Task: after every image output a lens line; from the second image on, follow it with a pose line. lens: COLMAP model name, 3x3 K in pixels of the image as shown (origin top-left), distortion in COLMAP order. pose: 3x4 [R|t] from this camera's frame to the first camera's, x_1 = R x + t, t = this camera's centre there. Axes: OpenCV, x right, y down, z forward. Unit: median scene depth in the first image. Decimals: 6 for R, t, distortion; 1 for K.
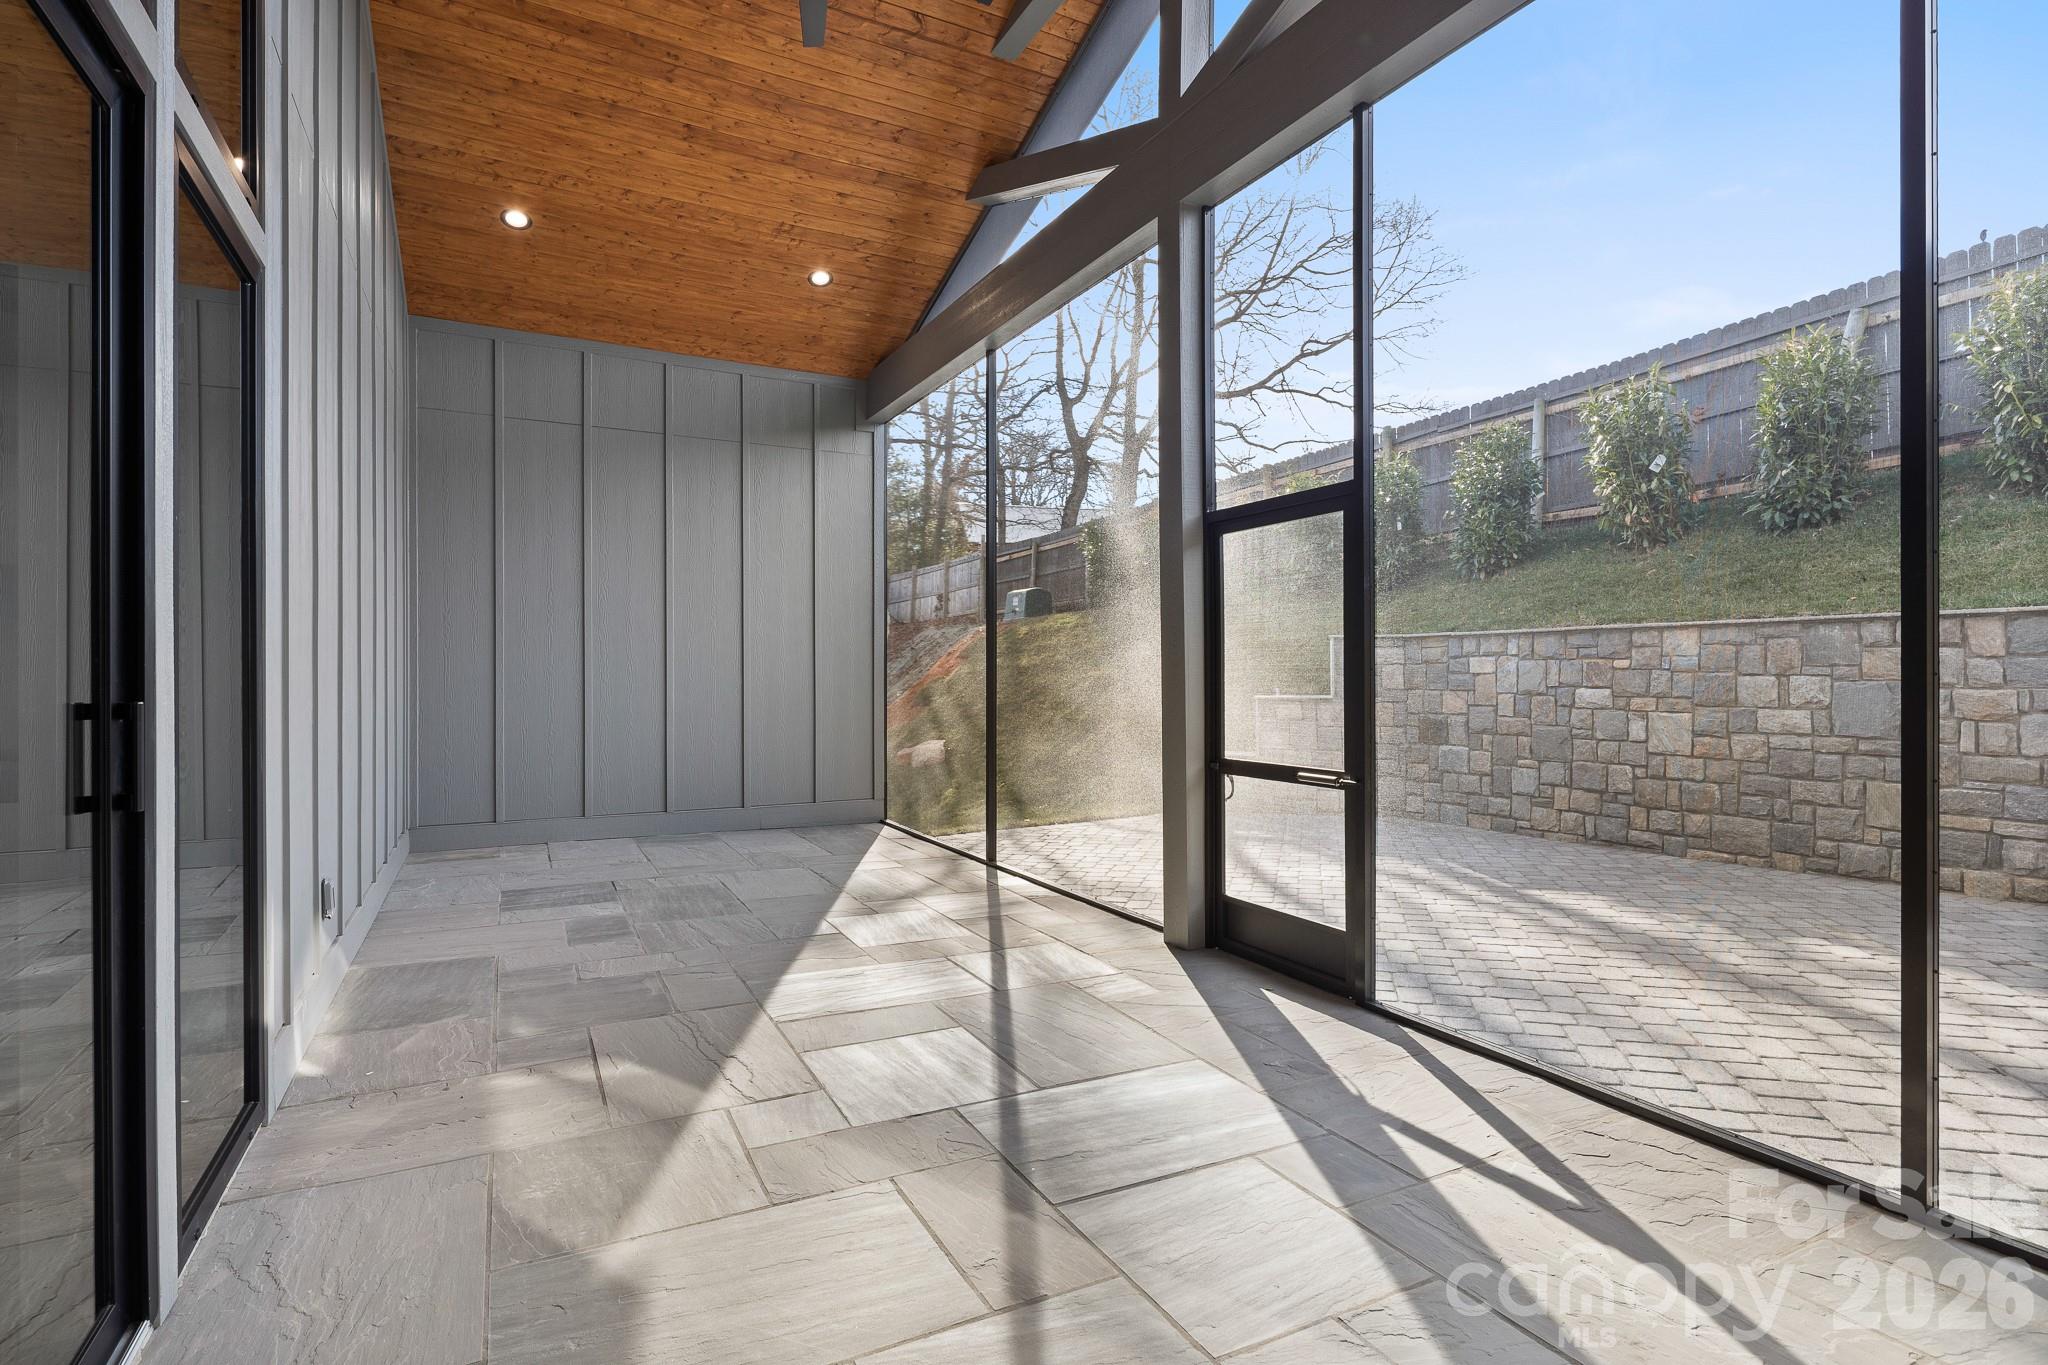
lens RADIAL K [[1007.5, 0, 1025.2], [0, 1007.5, 671.9], [0, 0, 1]] dist [0.003982, 0.000795]
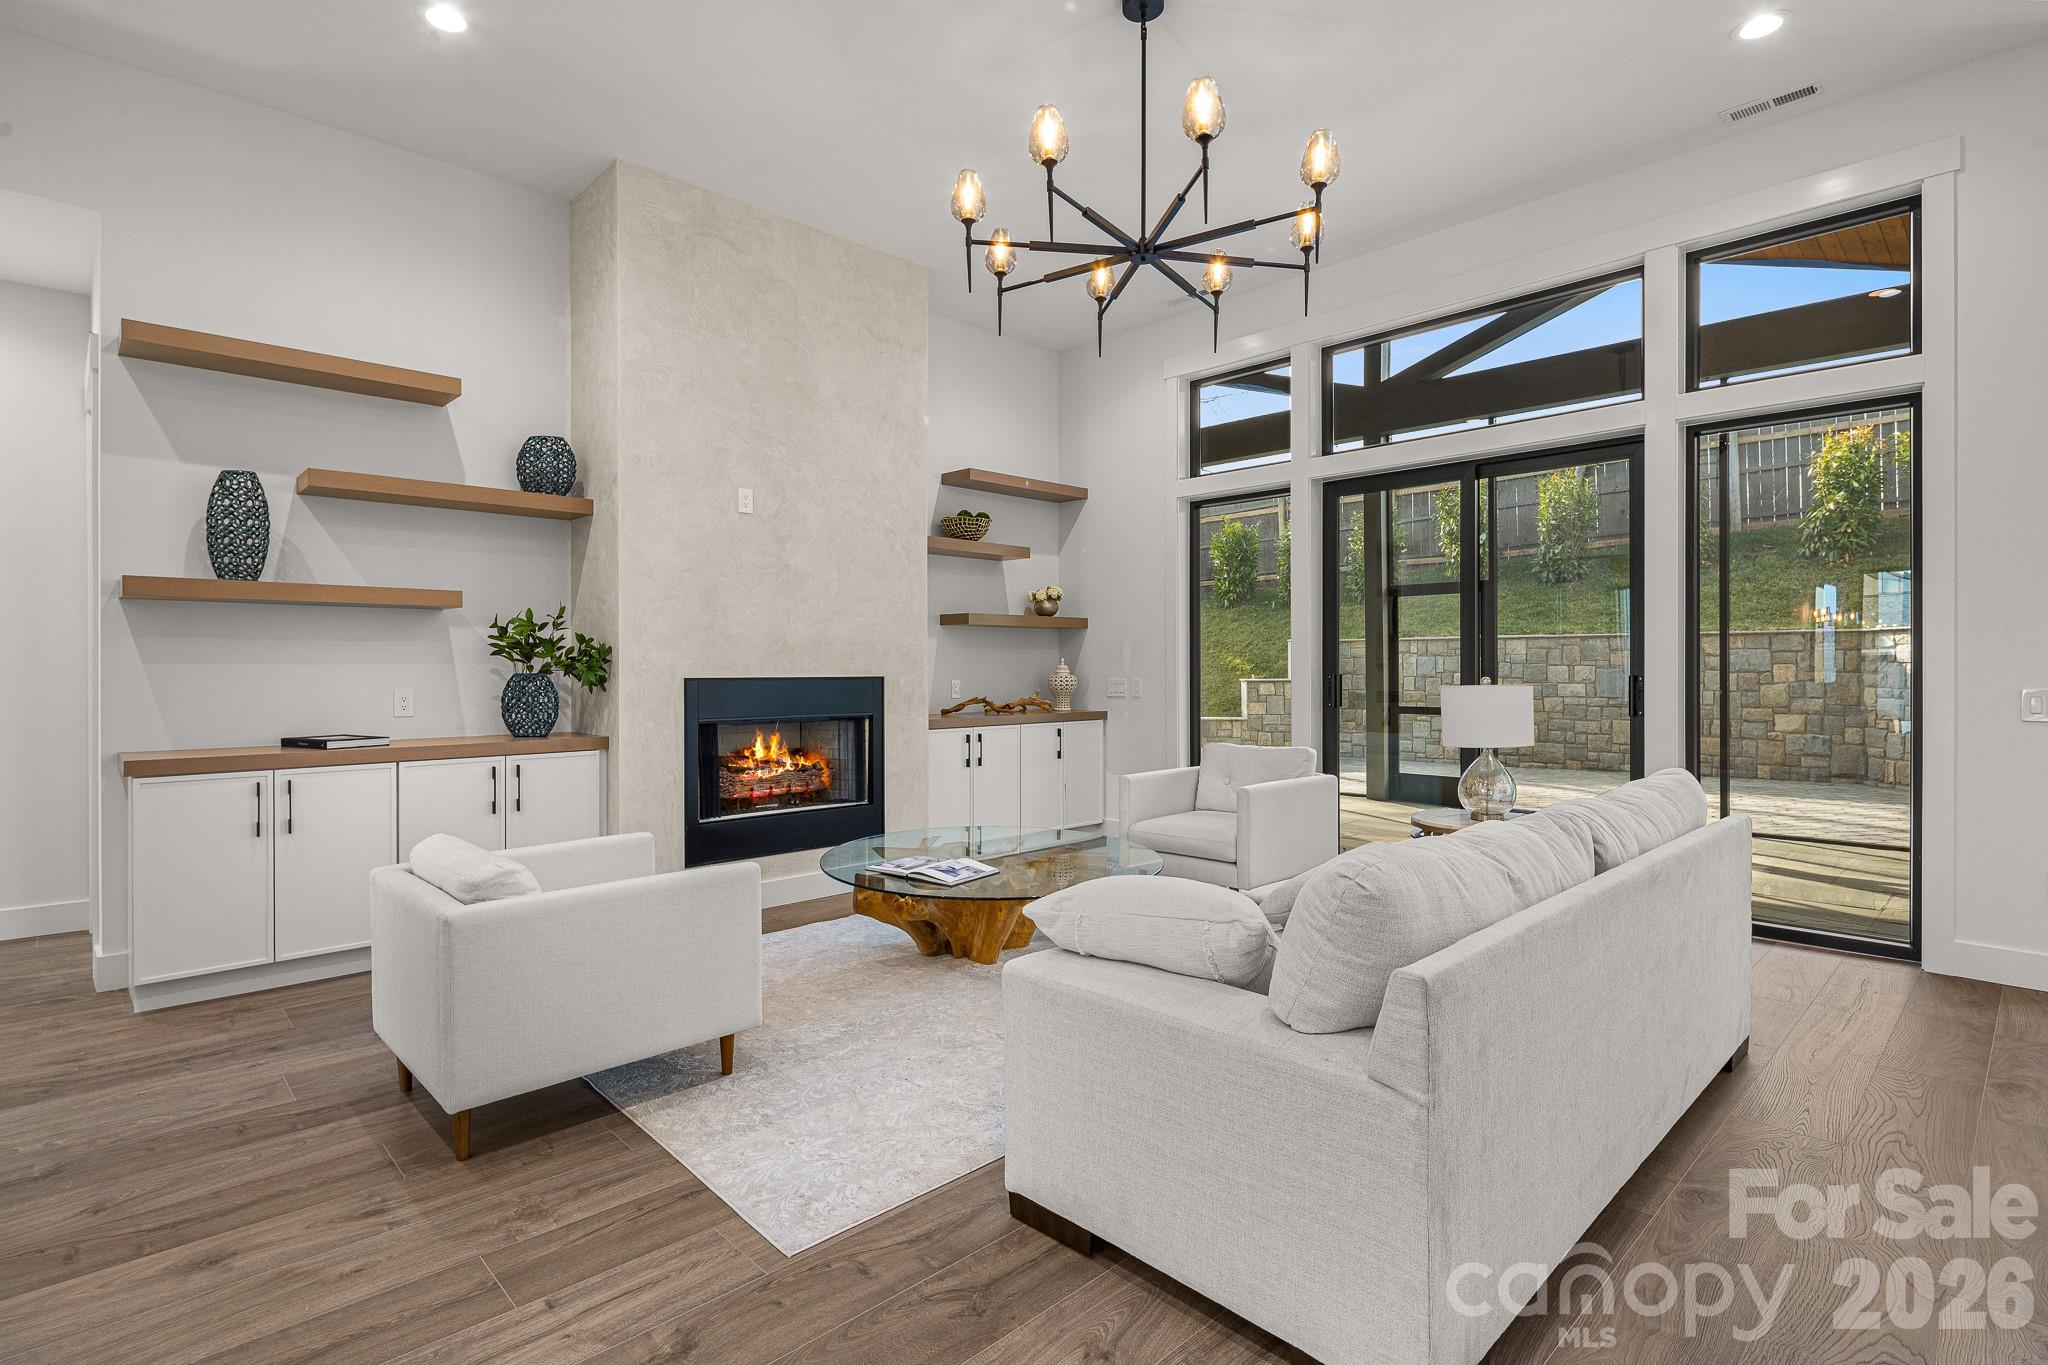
lens RADIAL K [[1007.5, 0, 1018.9], [0, 1007.5, 668.8], [0, 0, 1]] dist [0.003982, 0.000795]
pose [[0.959870, 0.000125, 0.280444, -0.768927], [-0.001944, 0.999979, 0.006207, -0.000278], [-0.280437, -0.006503, 0.959850, -0.516130]]
